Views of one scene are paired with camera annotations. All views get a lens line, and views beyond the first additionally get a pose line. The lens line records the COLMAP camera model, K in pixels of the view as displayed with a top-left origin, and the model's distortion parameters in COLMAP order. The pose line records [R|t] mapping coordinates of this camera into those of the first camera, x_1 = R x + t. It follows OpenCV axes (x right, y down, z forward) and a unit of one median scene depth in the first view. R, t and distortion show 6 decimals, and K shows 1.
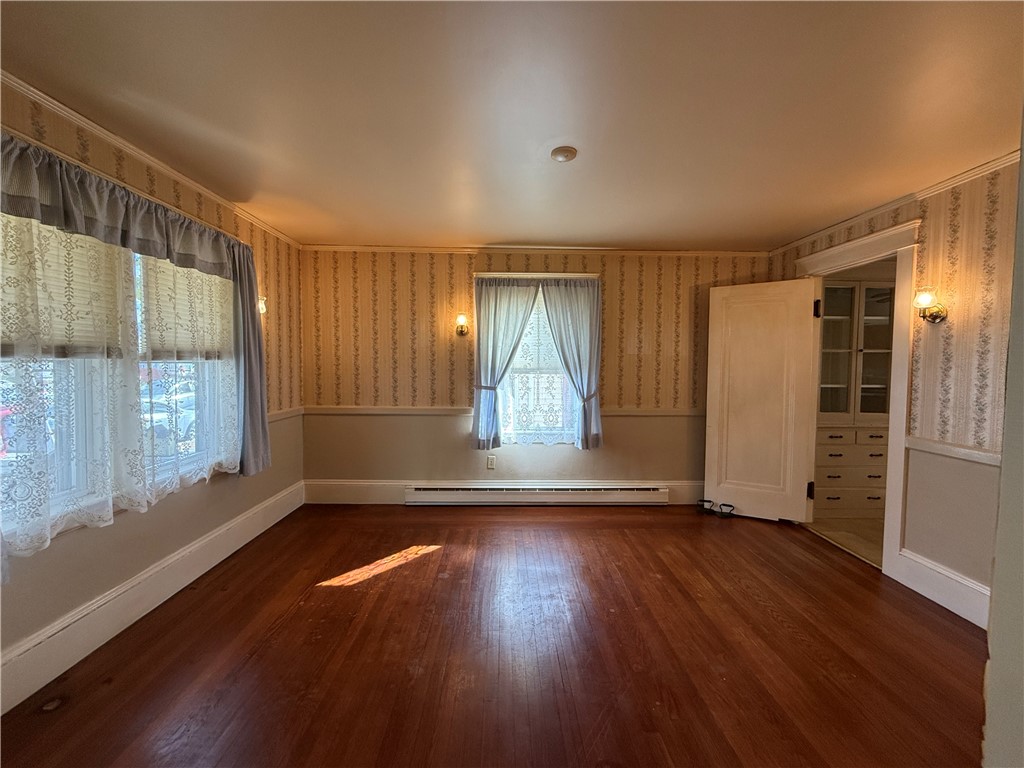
lens RADIAL K [[410.6, 0, 512.0], [0, 410.6, 384.0], [0, 0, 1]] dist [0.001723, -0.000125]
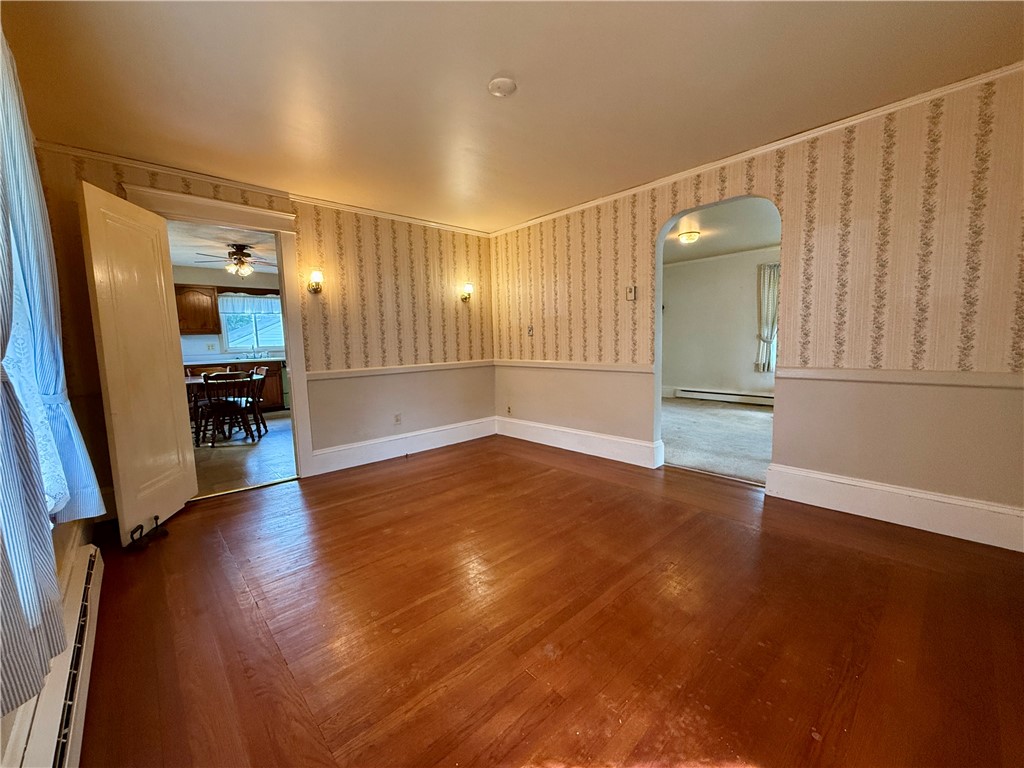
lens RADIAL K [[410.6, 0, 512.0], [0, 410.6, 384.0], [0, 0, 1]] dist [0.001723, -0.000125]
pose [[-0.665628, -0.072774, 0.742727, -0.527540], [0.055297, 0.987689, 0.146333, -0.001126], [-0.744232, 0.138474, -0.653409, 1.345089]]
